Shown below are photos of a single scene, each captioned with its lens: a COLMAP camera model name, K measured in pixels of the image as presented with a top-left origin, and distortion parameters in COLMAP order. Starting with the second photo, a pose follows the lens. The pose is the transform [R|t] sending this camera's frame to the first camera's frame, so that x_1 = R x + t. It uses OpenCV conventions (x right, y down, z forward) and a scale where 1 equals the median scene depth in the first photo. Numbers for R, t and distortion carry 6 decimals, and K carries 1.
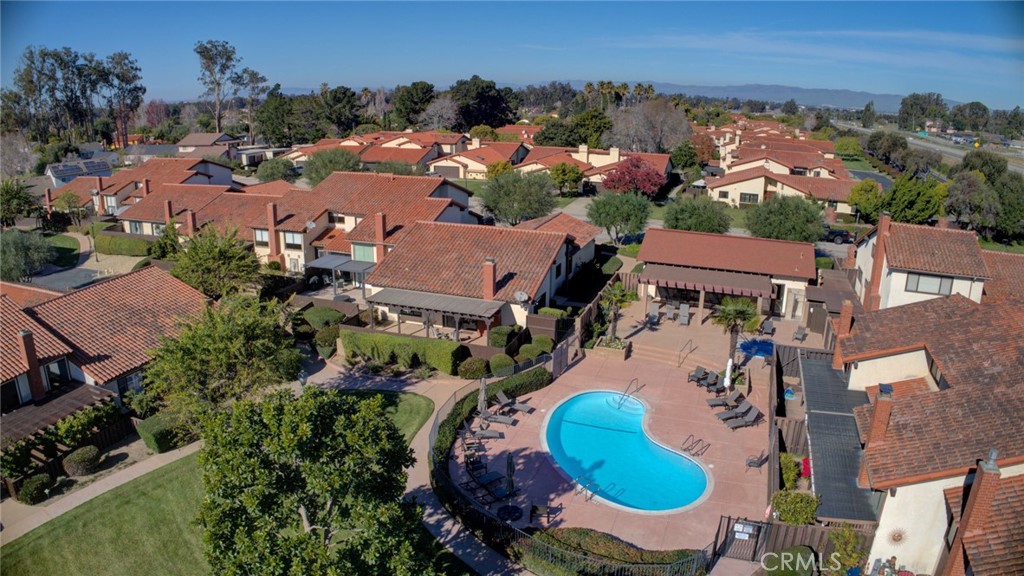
lens RADIAL K [[689.9, 0, 510.9], [0, 689.9, 290.5], [0, 0, 1]] dist [-0.244742, 0.058433]
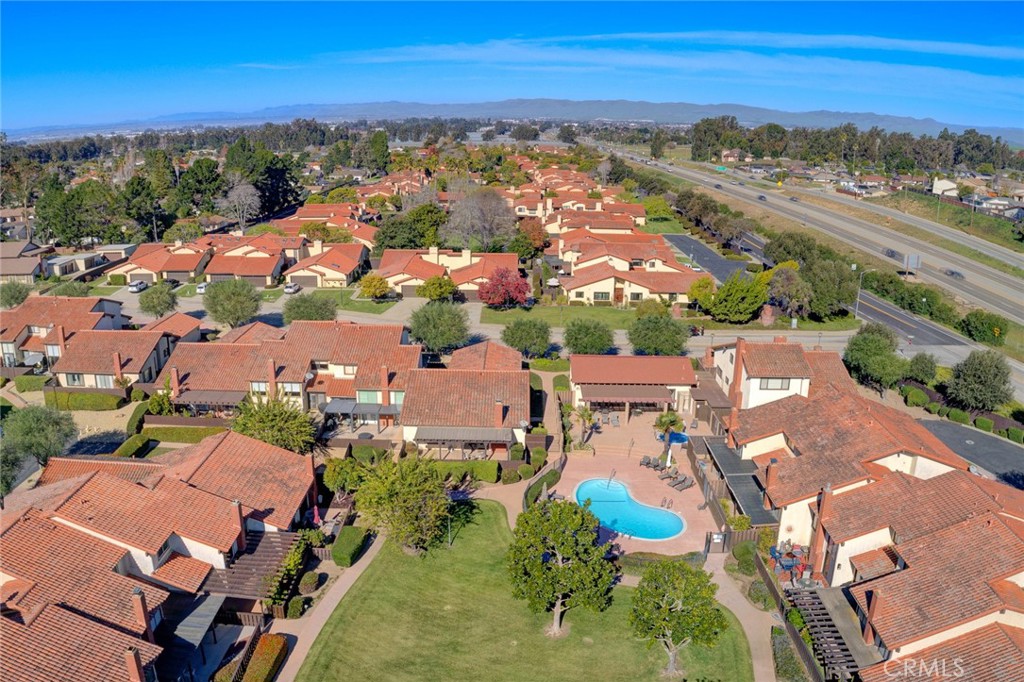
lens RADIAL K [[819.3, 0, 508.4], [0, 819.3, 342.3], [0, 0, 1]] dist [-0.255107, 0.074140]
pose [[0.945156, -0.090005, 0.313975, -0.436407], [0.093132, 0.995641, 0.005060, -0.140276], [-0.313062, 0.024458, 0.949418, -0.522189]]
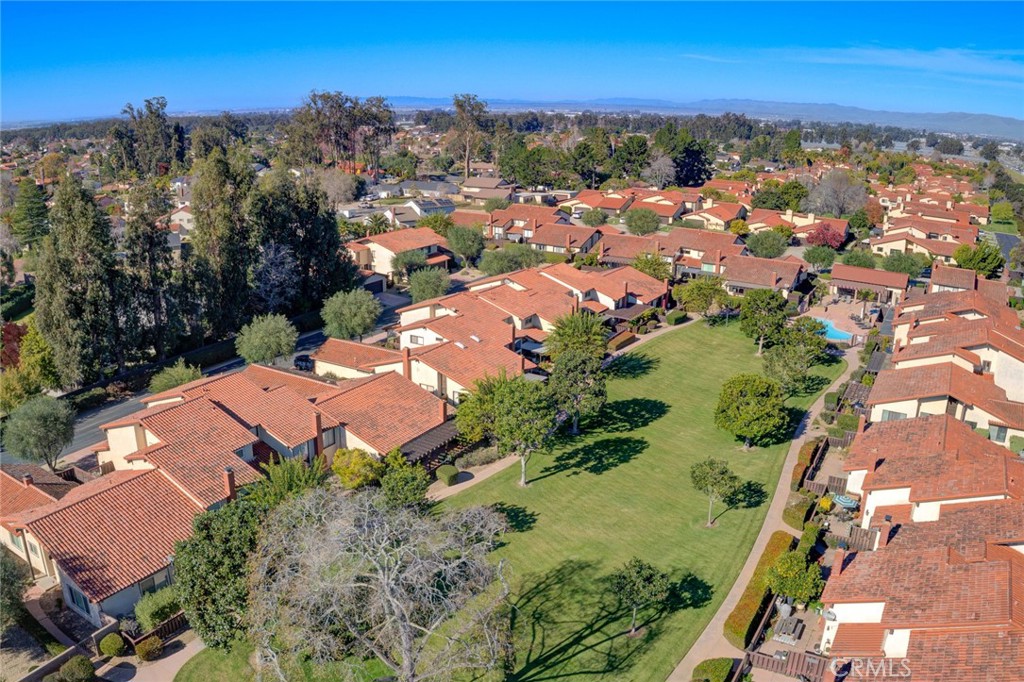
lens RADIAL K [[819.3, 0, 511.4], [0, 819.3, 342.1], [0, 0, 1]] dist [-0.255107, 0.074140]
pose [[0.983056, 0.058119, -0.173845, -0.376835], [-0.058395, 0.998287, 0.003529, 0.215662], [0.173753, 0.006682, 0.984767, -1.699516]]
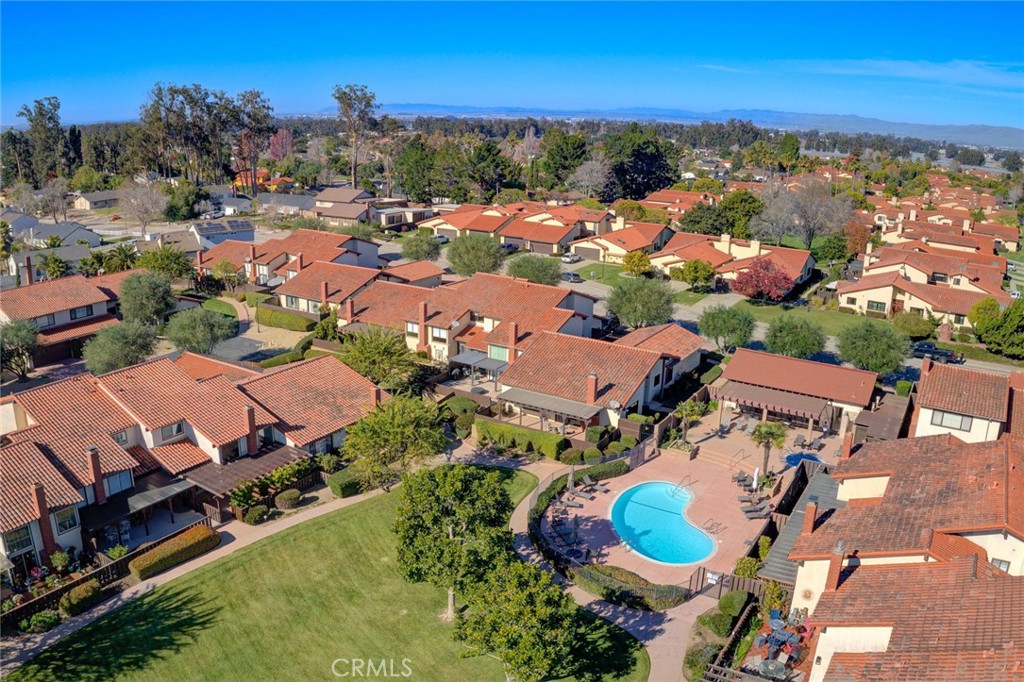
lens RADIAL K [[819.3, 0, 512.8], [0, 819.3, 343.7], [0, 0, 1]] dist [-0.255107, 0.074140]
pose [[0.978478, 0.069370, -0.194340, 0.093270], [-0.071393, 0.997442, -0.003418, -0.068646], [0.193606, 0.017219, 0.980928, -0.430940]]
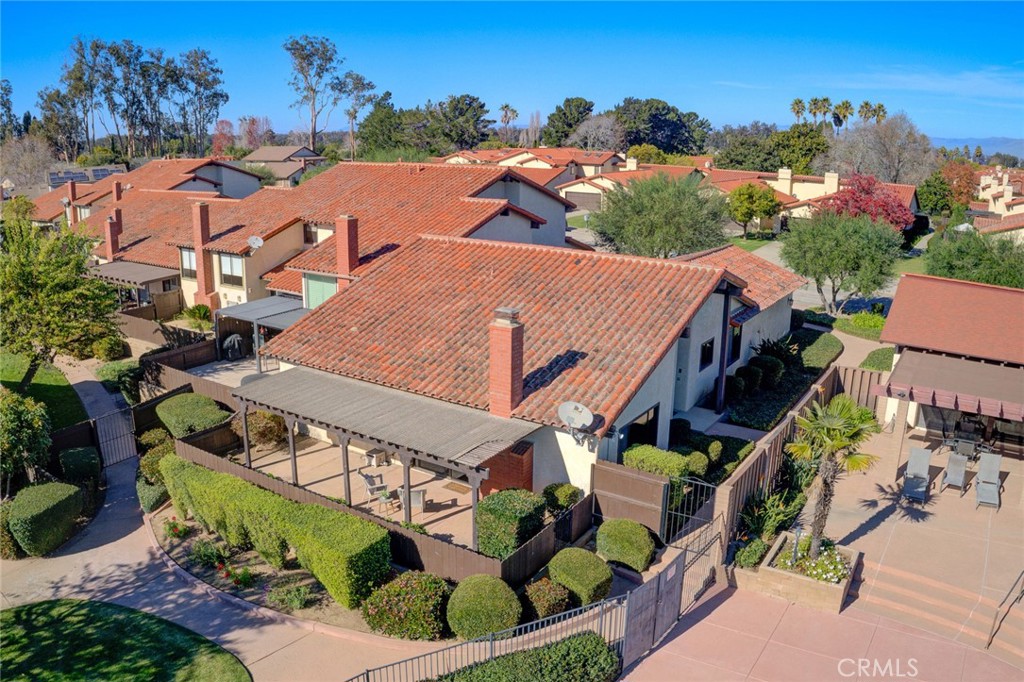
lens RADIAL K [[819.3, 0, 509.2], [0, 819.3, 344.5], [0, 0, 1]] dist [-0.255107, 0.074140]
pose [[0.972410, 0.061306, -0.225078, 0.061199], [-0.067999, 0.997441, -0.022098, -0.013957], [0.223147, 0.036793, 0.974090, 0.441783]]
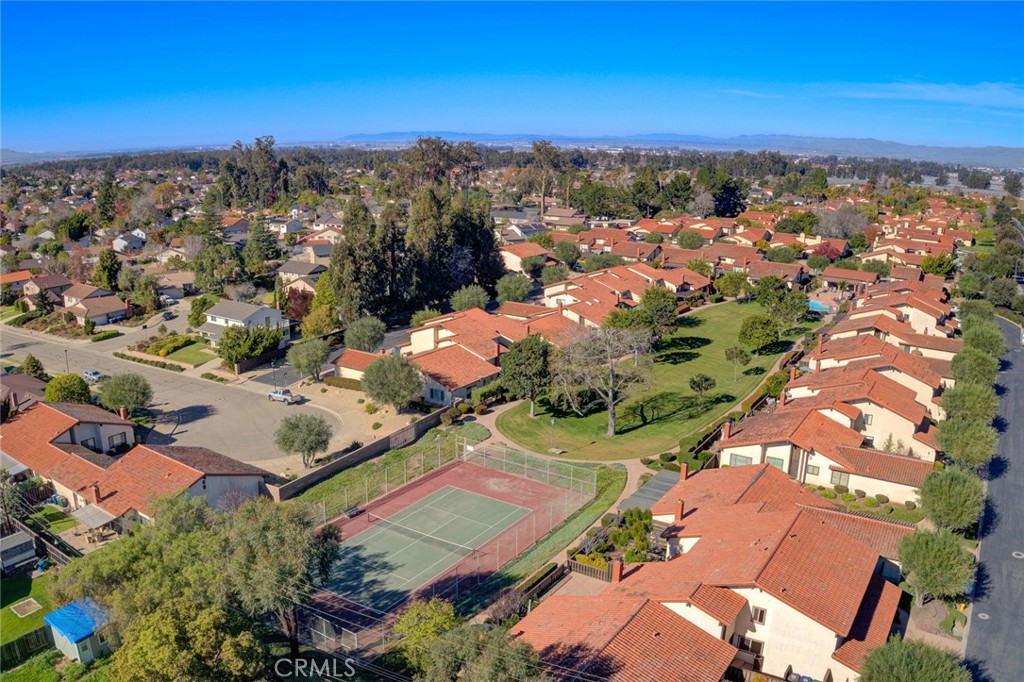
lens RADIAL K [[819.3, 0, 511.1], [0, 819.3, 342.4], [0, 0, 1]] dist [-0.255107, 0.074140]
pose [[0.973273, 0.058513, -0.222072, -0.398871], [-0.068047, 0.997050, -0.035522, 0.496270], [0.219338, 0.049684, 0.974383, -2.905818]]
